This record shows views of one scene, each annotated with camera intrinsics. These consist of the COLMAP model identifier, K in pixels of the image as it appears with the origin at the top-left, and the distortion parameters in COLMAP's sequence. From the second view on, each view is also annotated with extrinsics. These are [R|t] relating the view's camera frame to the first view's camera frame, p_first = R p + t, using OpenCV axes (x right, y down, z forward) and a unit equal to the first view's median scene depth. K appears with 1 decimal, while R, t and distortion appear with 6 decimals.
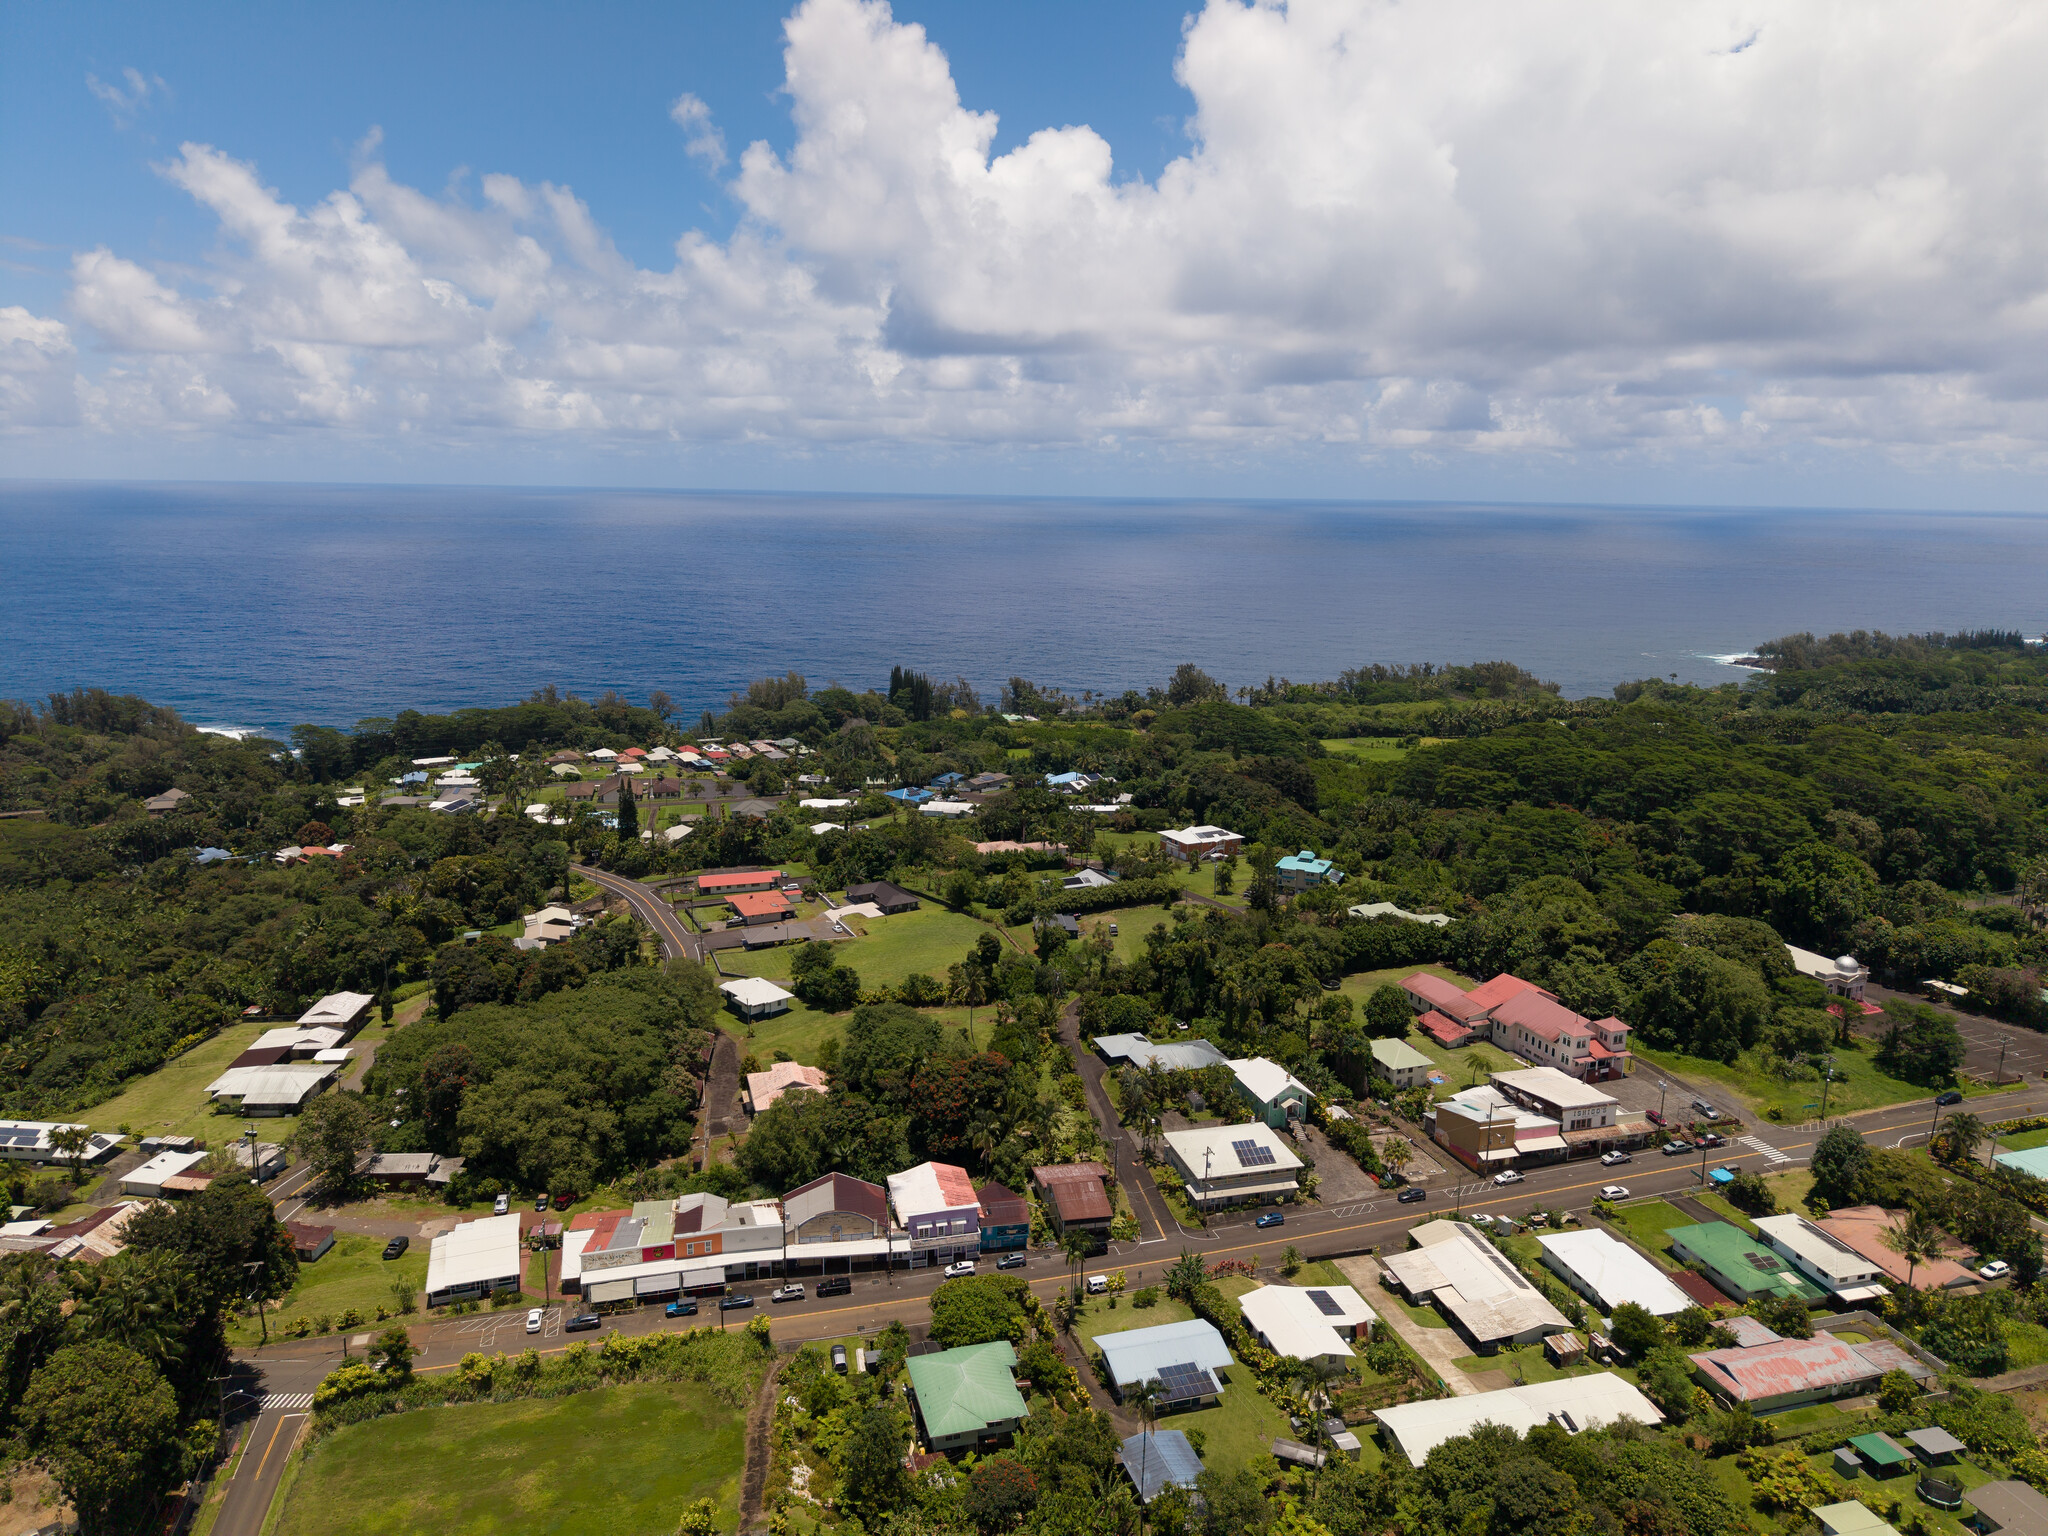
lens RADIAL K [[1364.5, 0, 1020.6], [0, 1364.5, 776.6], [0, 0, 1]] dist [0.036761, -0.037858]
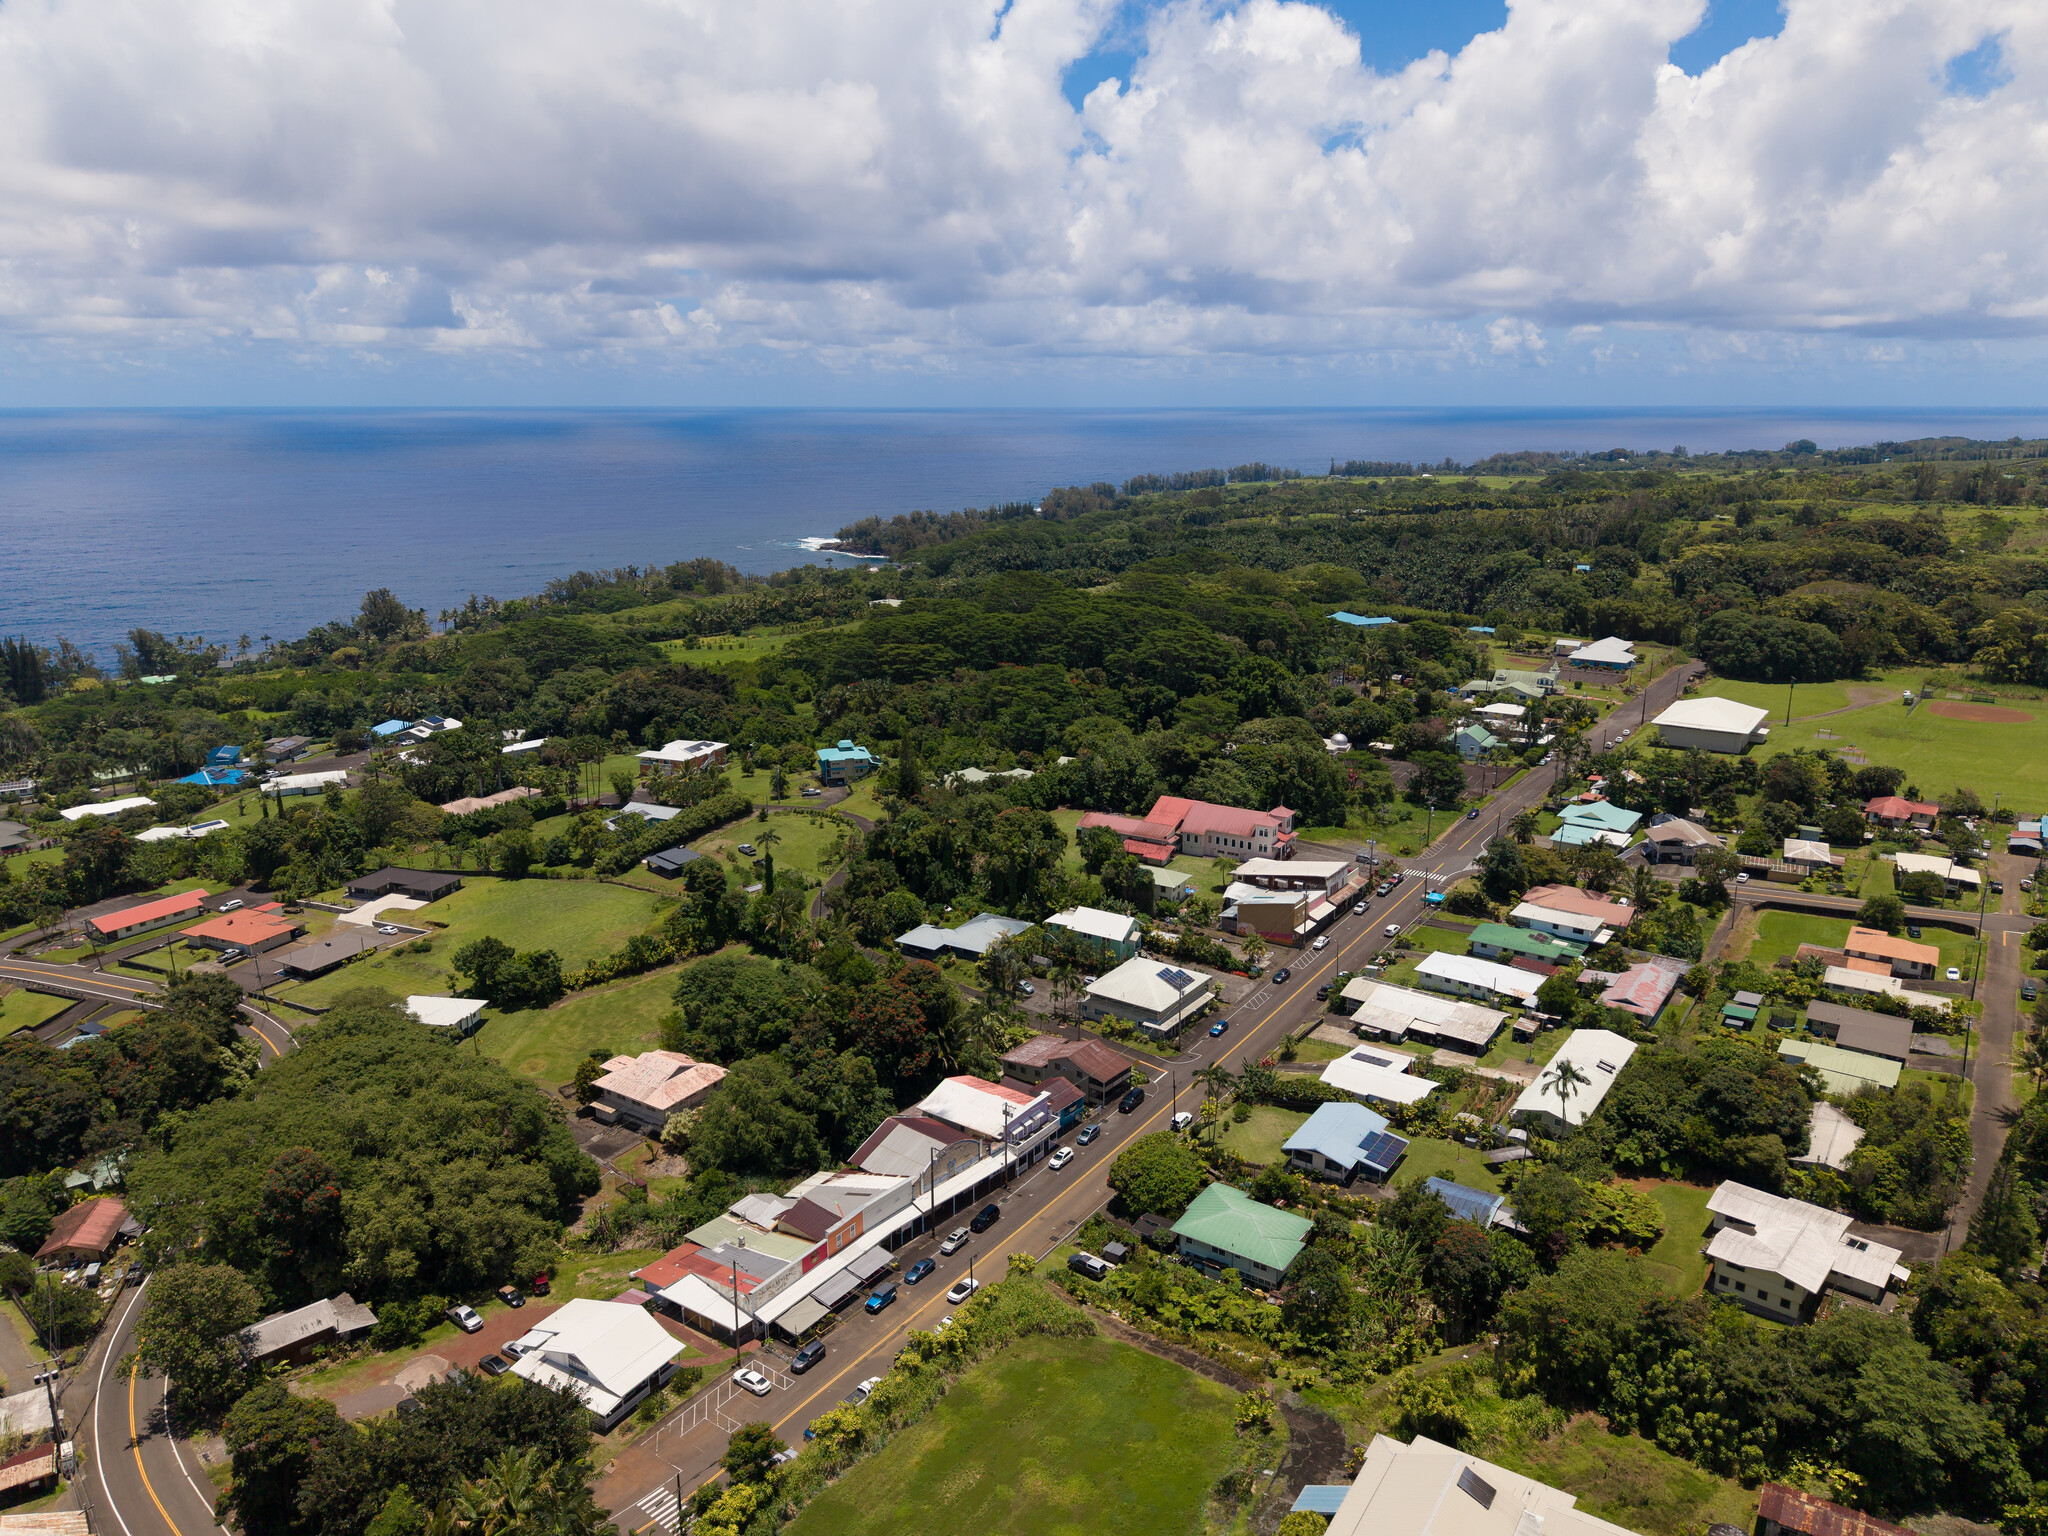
lens RADIAL K [[1409.0, 0, 1022.4], [0, 1409.0, 817.9], [0, 0, 1]] dist [0.040492, -0.044990]
pose [[0.768200, -0.199147, 0.608449, -0.363077], [0.147035, 0.979865, 0.135074, -0.010117], [-0.623097, -0.014301, 0.782014, 0.136511]]
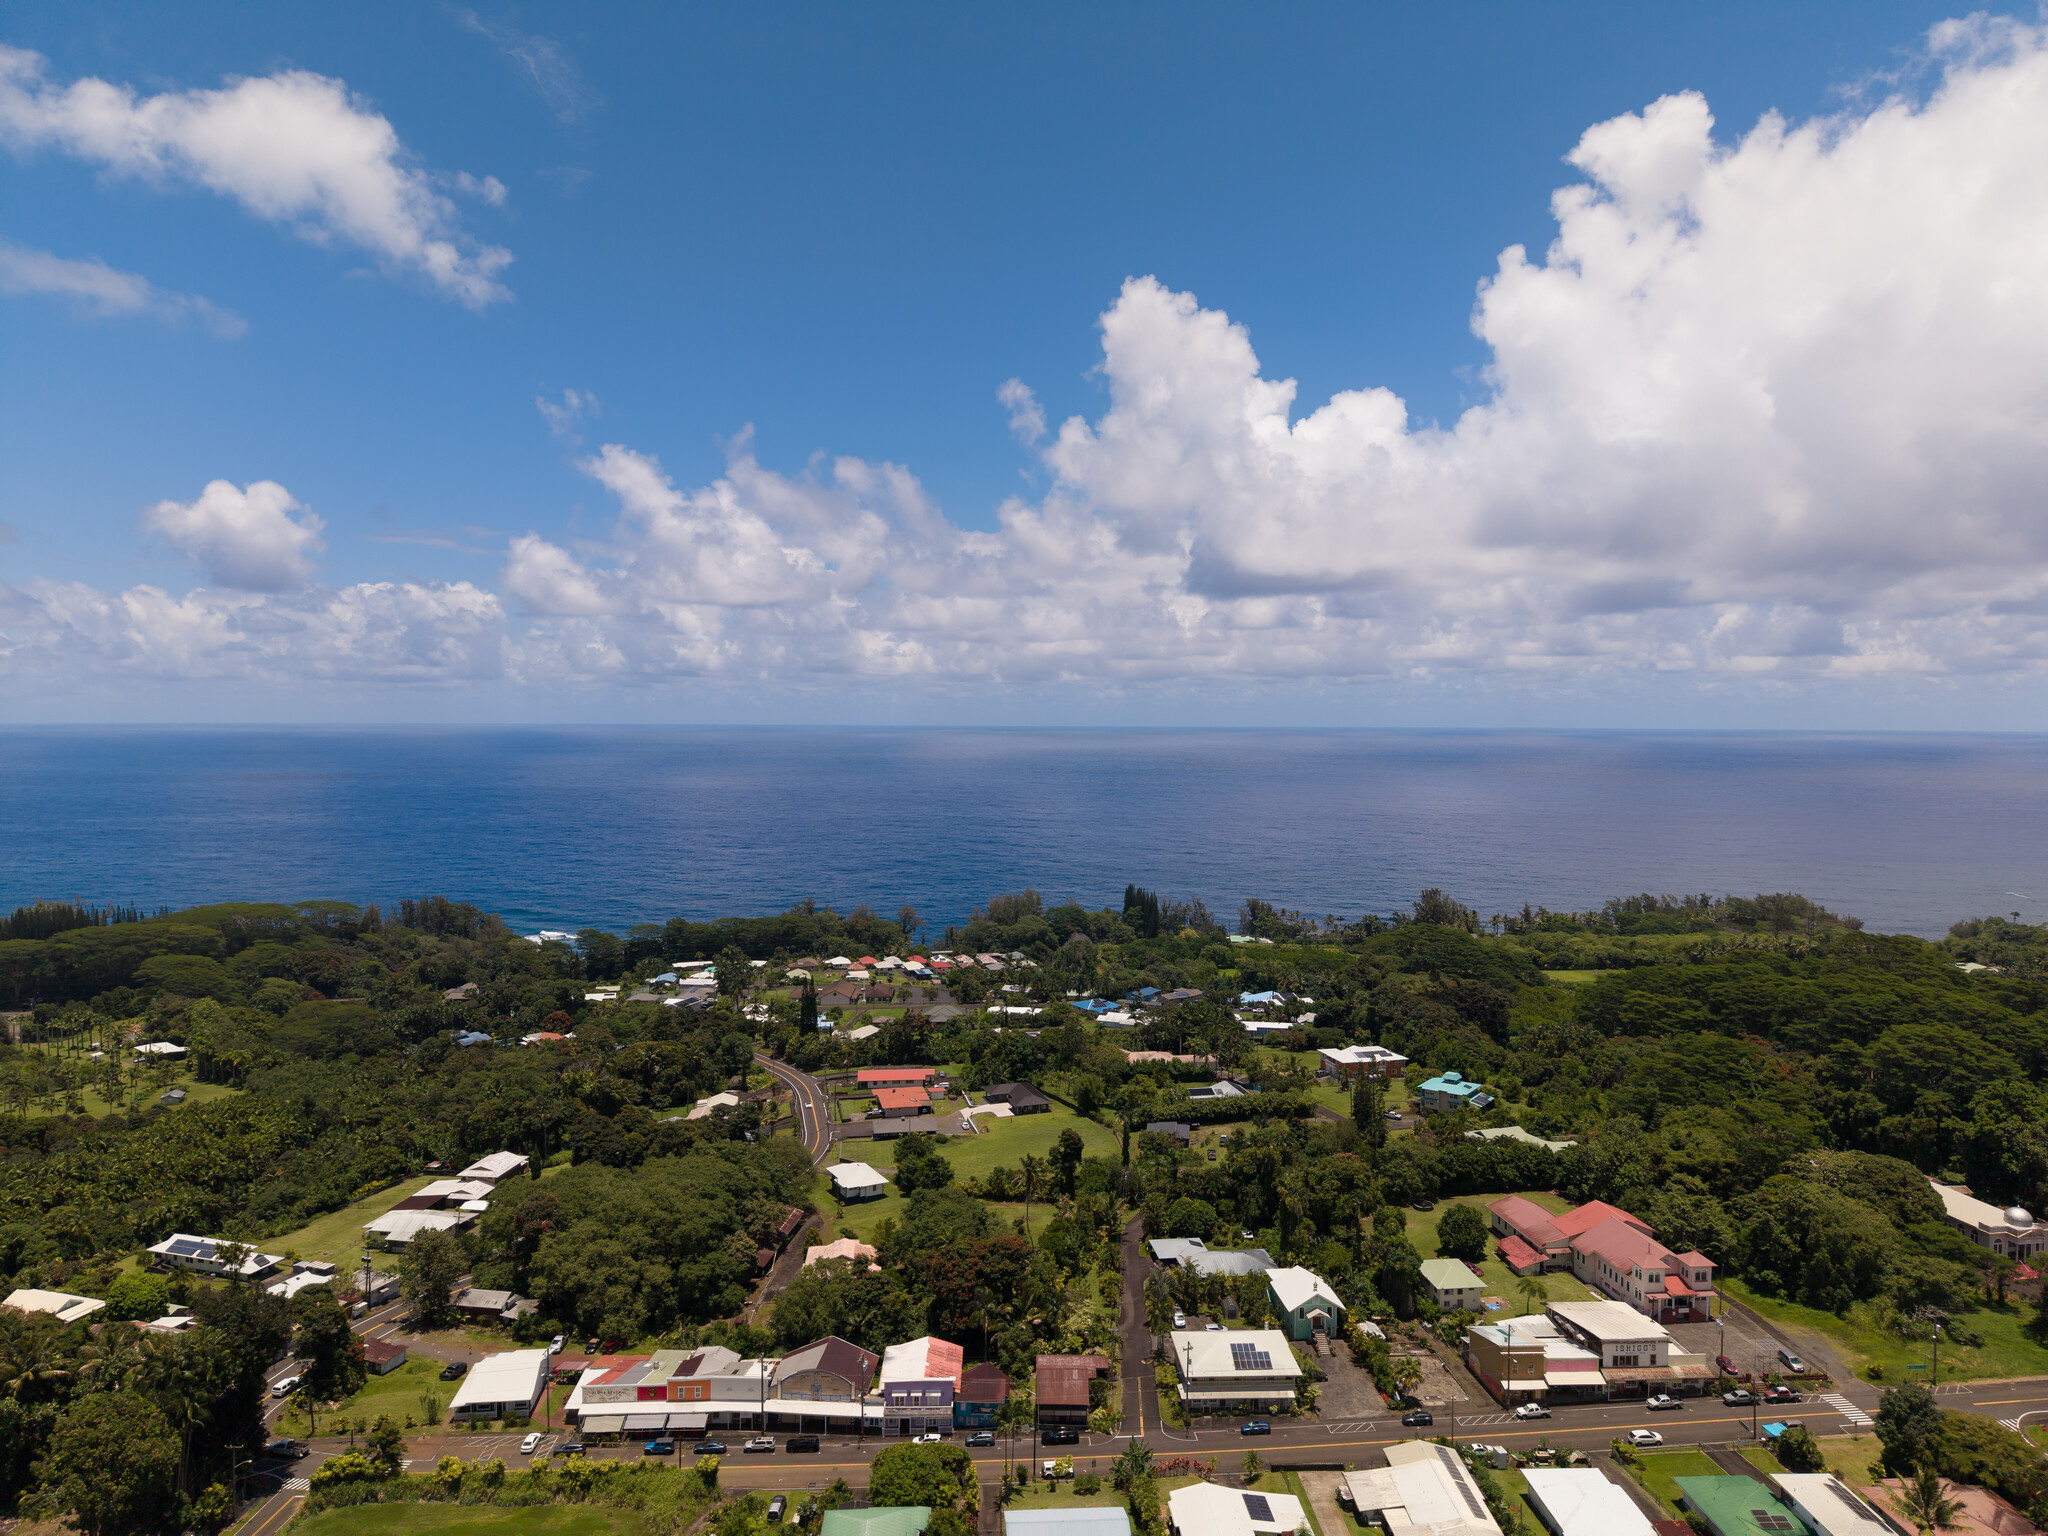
lens RADIAL K [[1364.5, 0, 1020.6], [0, 1364.5, 776.6], [0, 0, 1]] dist [0.036761, -0.037858]
pose [[0.974959, -0.002471, -0.222371, 0.145812], [-0.034930, 0.985825, -0.164100, 0.021276], [0.219624, 0.167759, 0.961053, -0.029338]]
